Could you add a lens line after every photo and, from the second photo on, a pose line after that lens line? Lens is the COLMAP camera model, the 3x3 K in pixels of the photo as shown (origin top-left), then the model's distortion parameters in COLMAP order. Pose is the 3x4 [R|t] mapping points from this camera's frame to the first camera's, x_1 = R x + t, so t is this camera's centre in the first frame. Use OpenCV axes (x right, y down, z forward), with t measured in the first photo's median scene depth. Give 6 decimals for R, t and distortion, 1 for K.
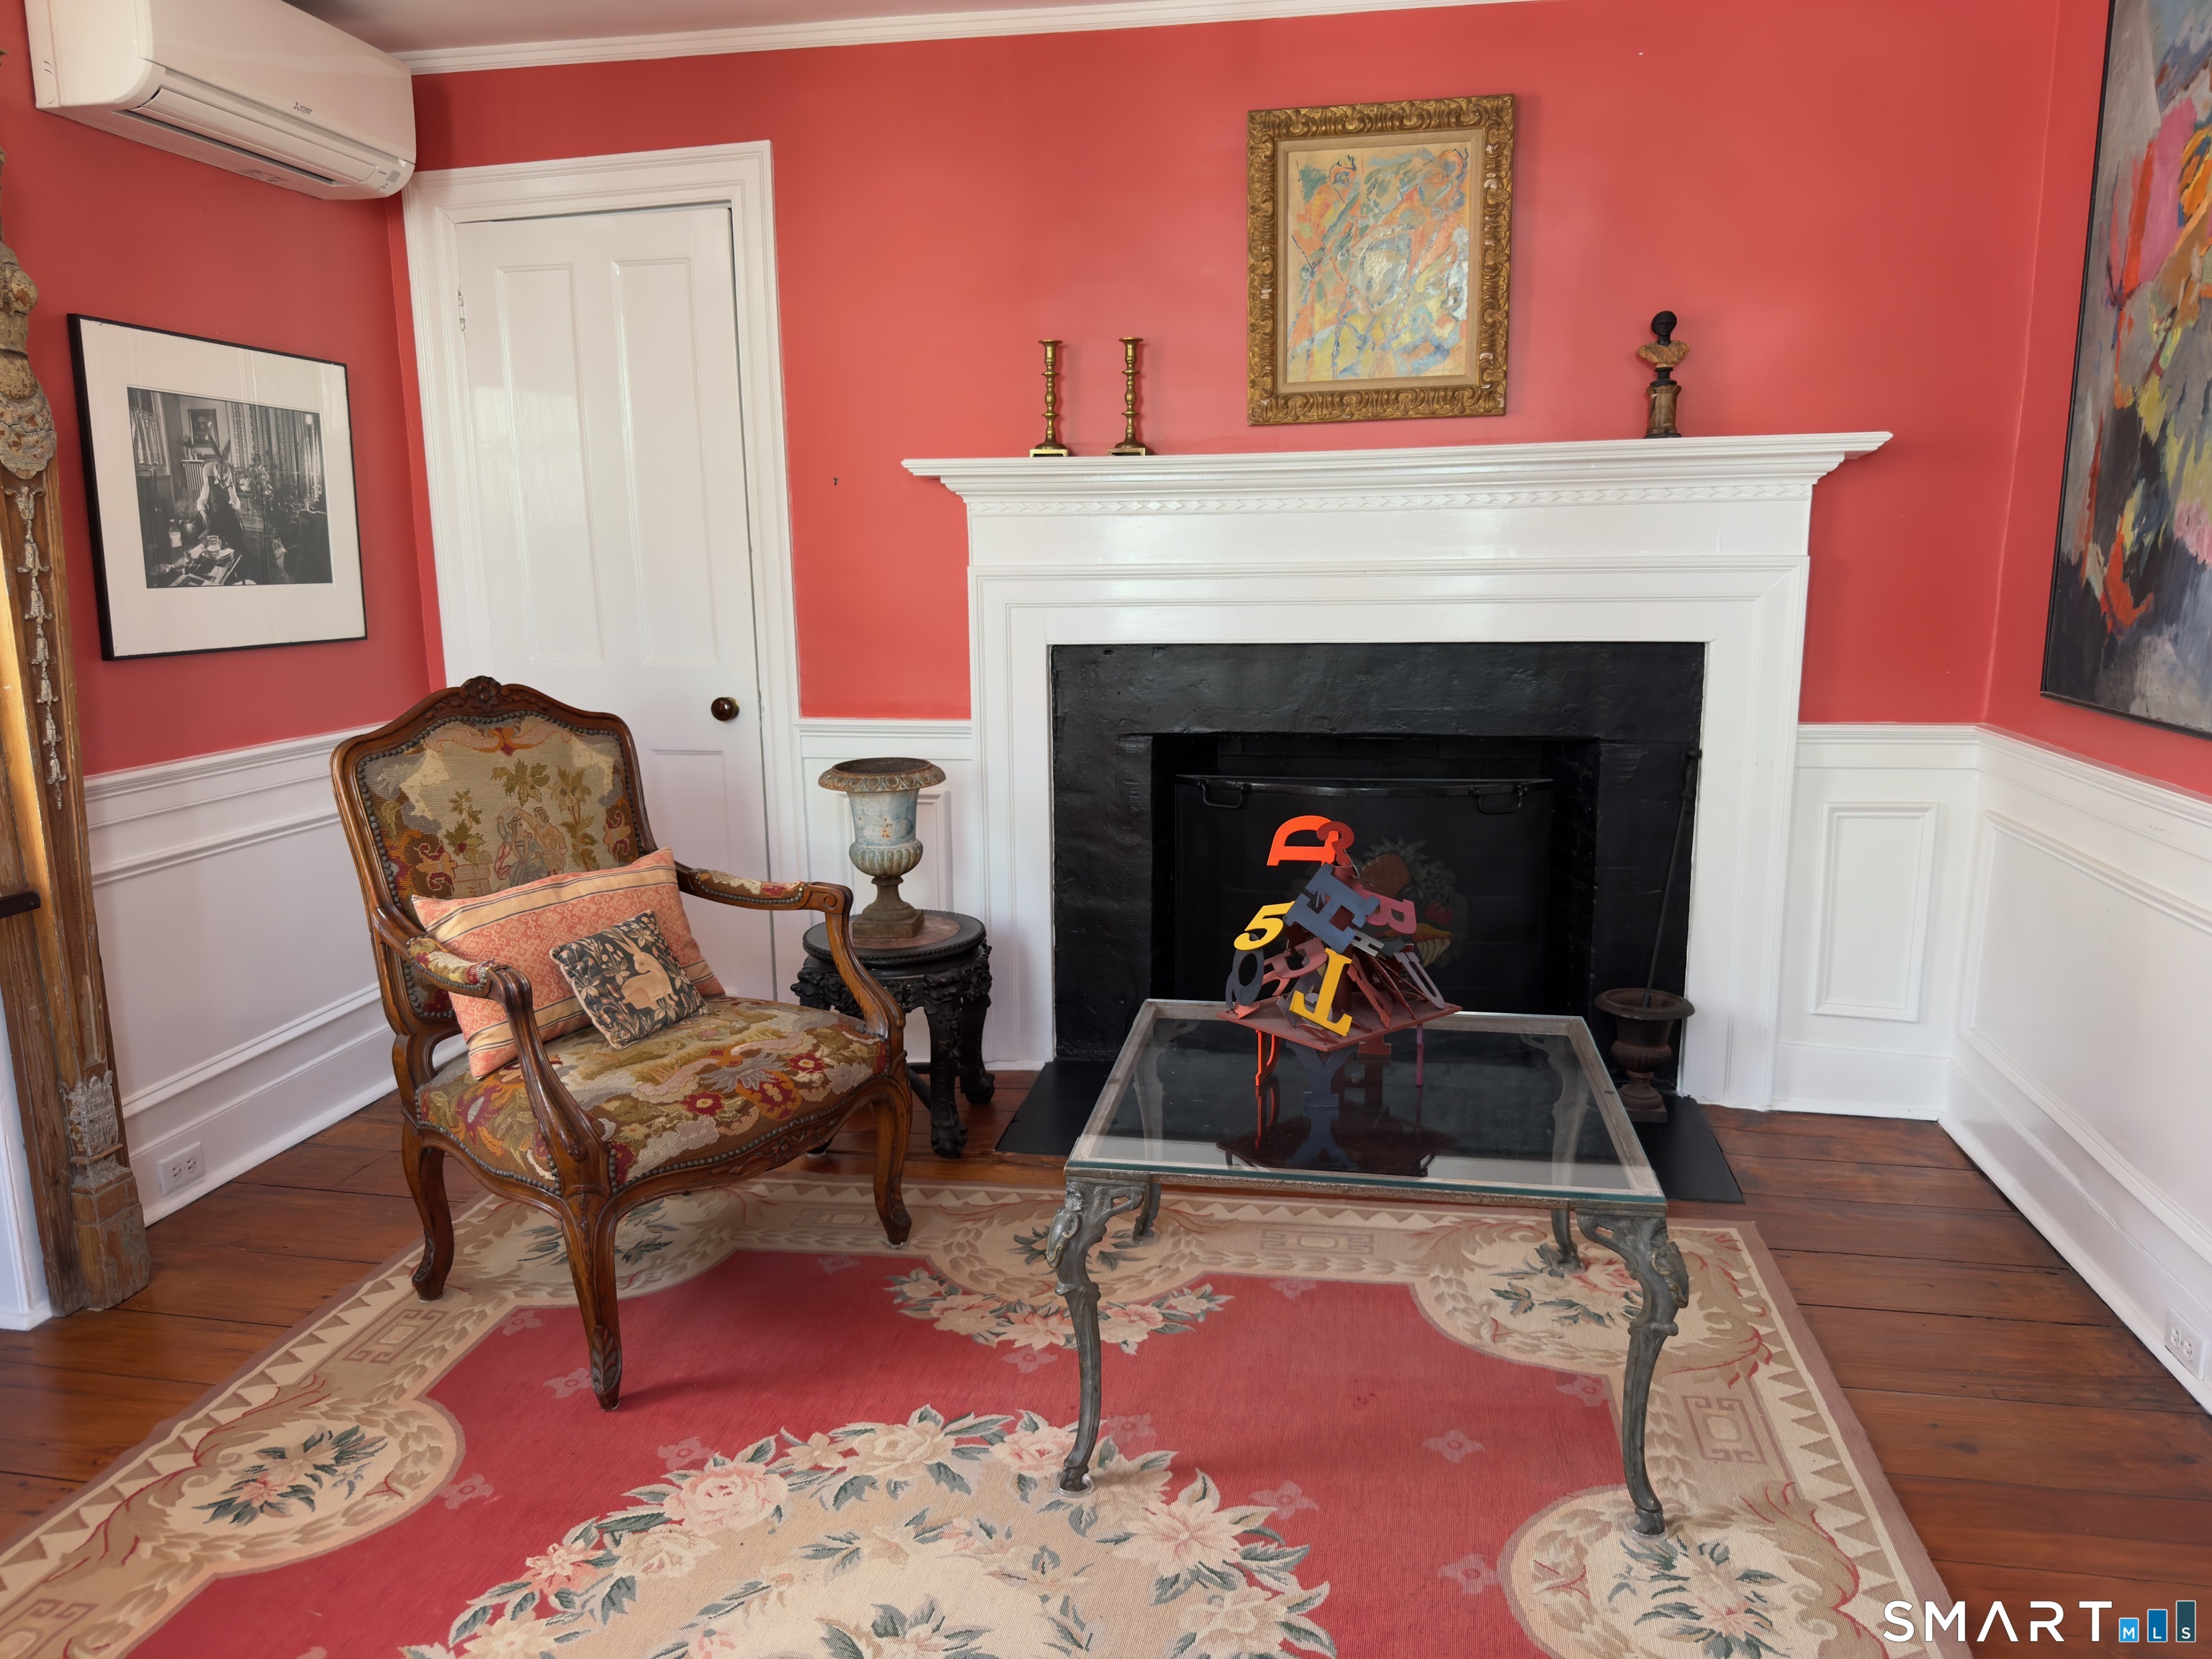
lens RADIAL K [[1593.8, 0, 1105.1], [0, 1593.8, 824.3], [0, 0, 1]] dist [0.036989, -0.037558]
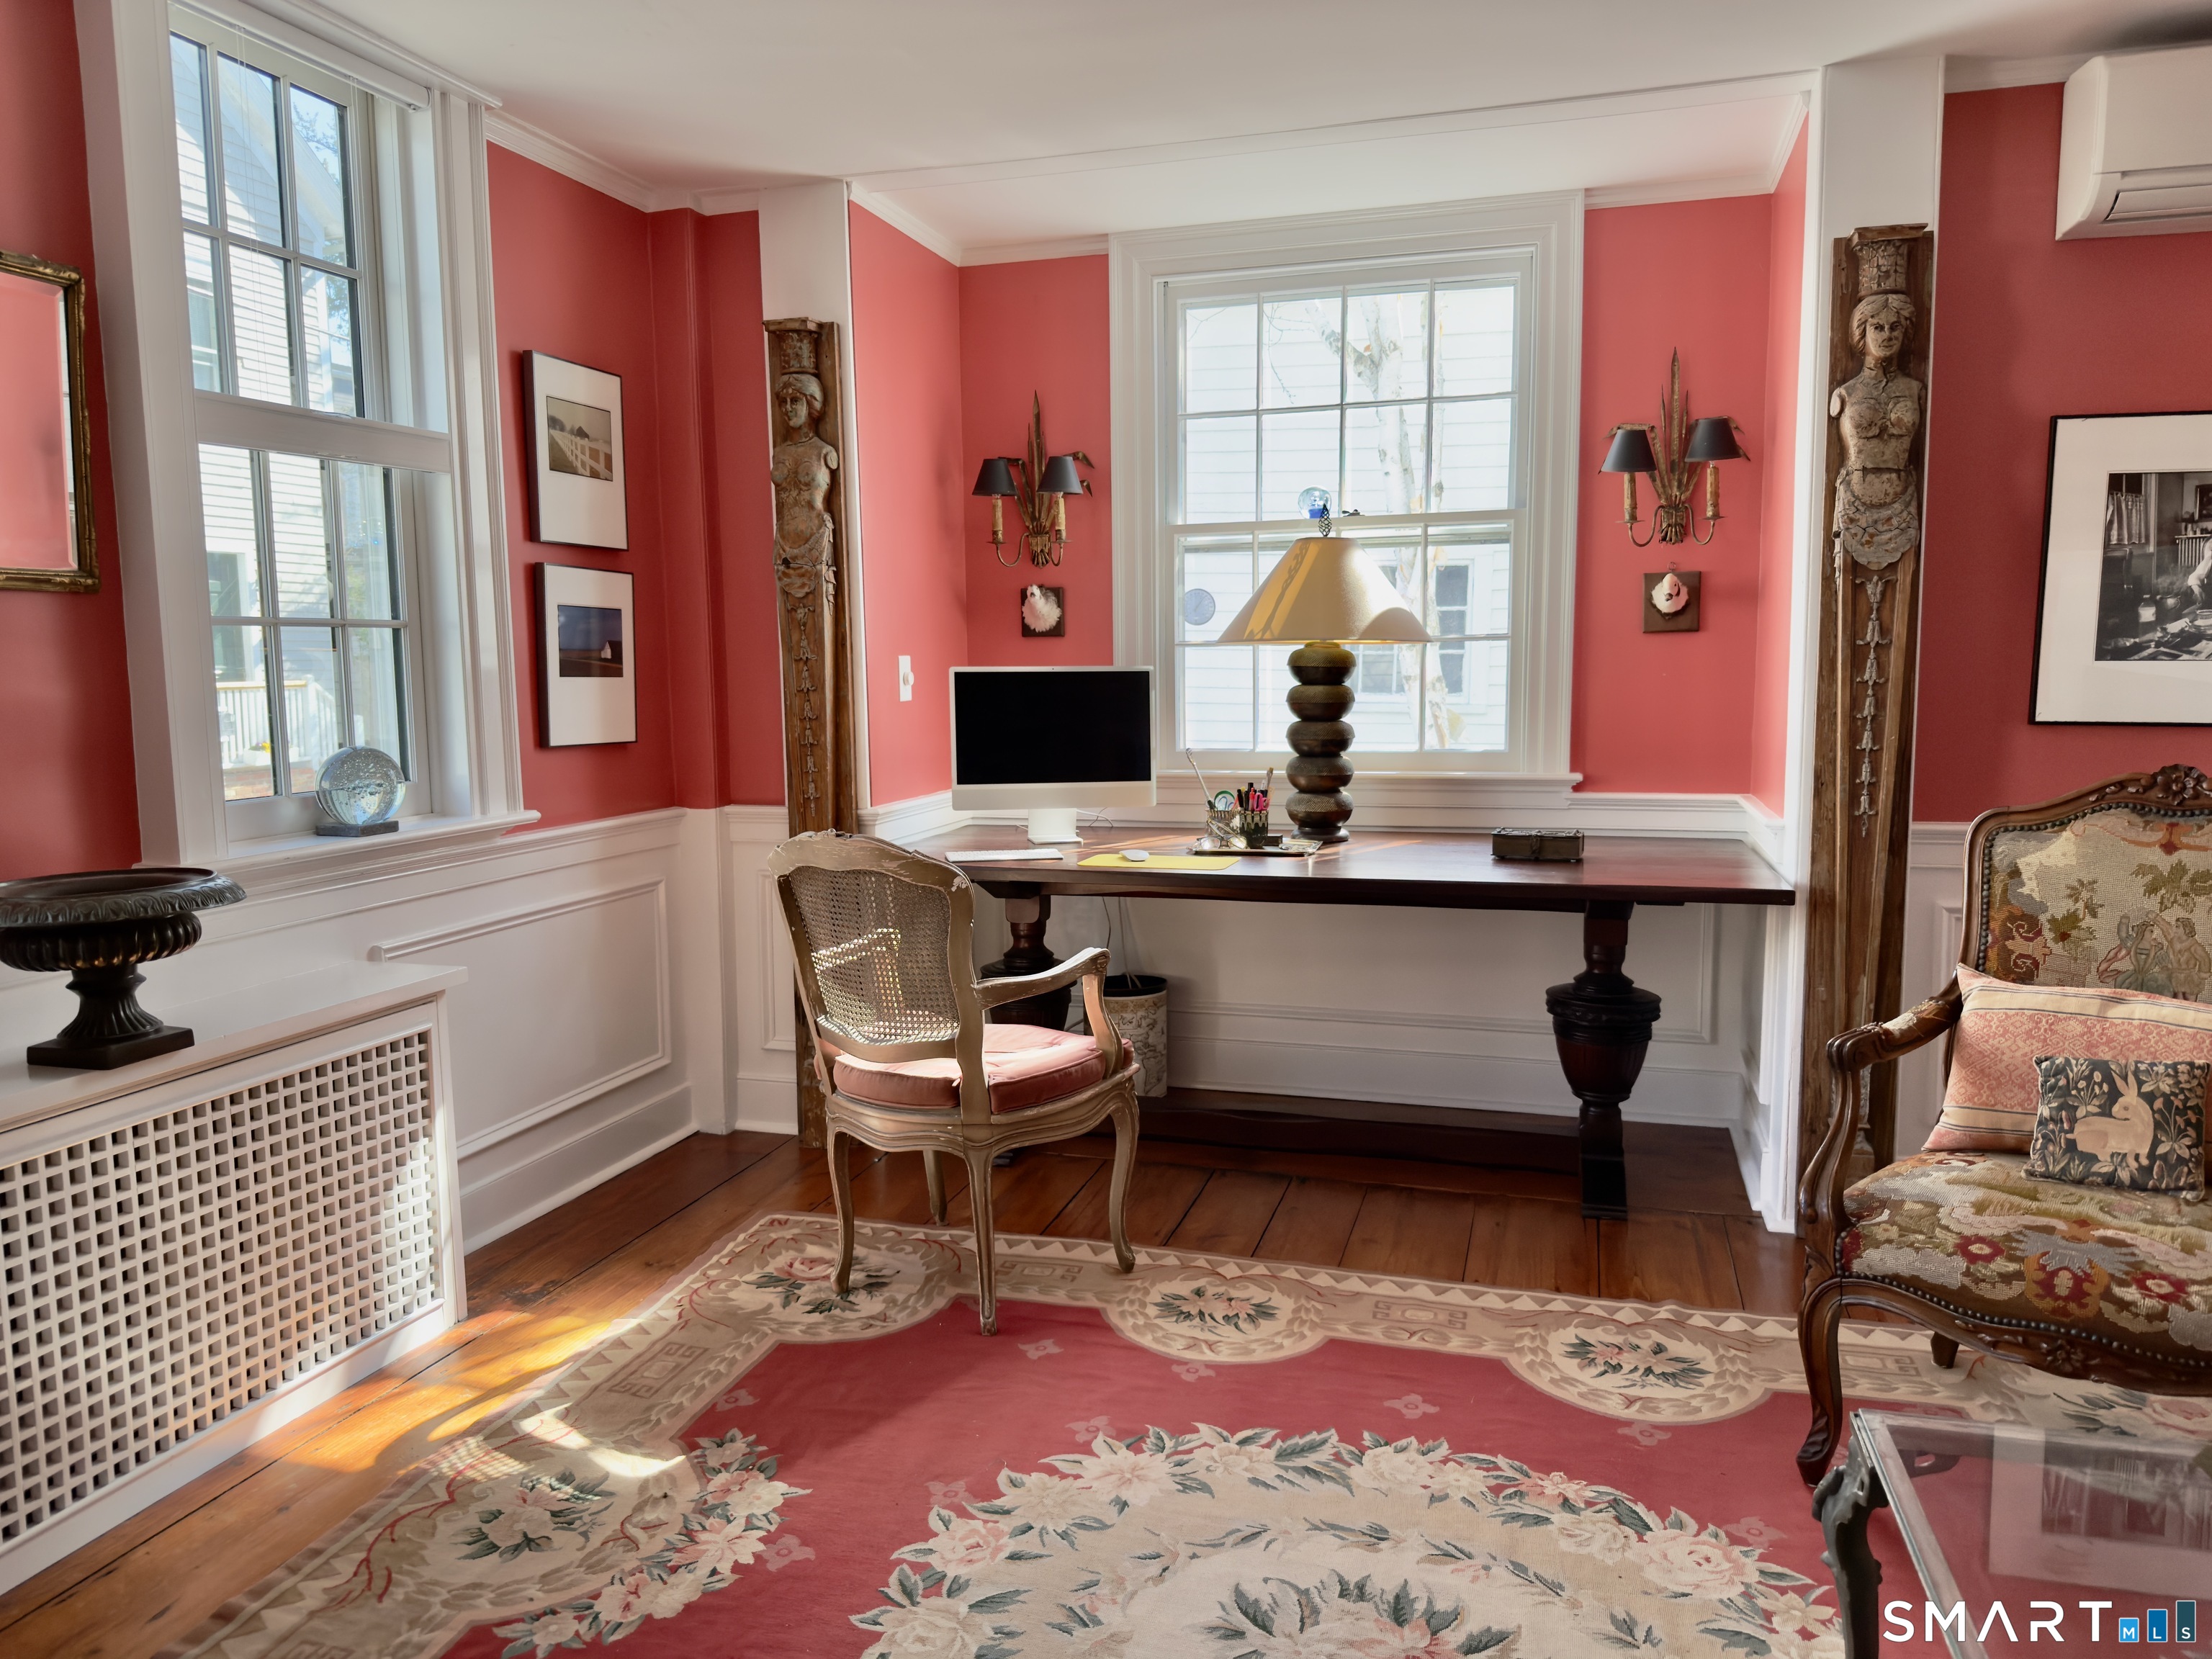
lens RADIAL K [[1593.8, 0, 1105.1], [0, 1593.8, 824.3], [0, 0, 1]] dist [0.036989, -0.037558]
pose [[-0.103295, 0.122001, -0.987140, 0.591307], [-0.162138, 0.977109, 0.137727, -0.090026], [0.981347, 0.174280, -0.081149, 0.511582]]
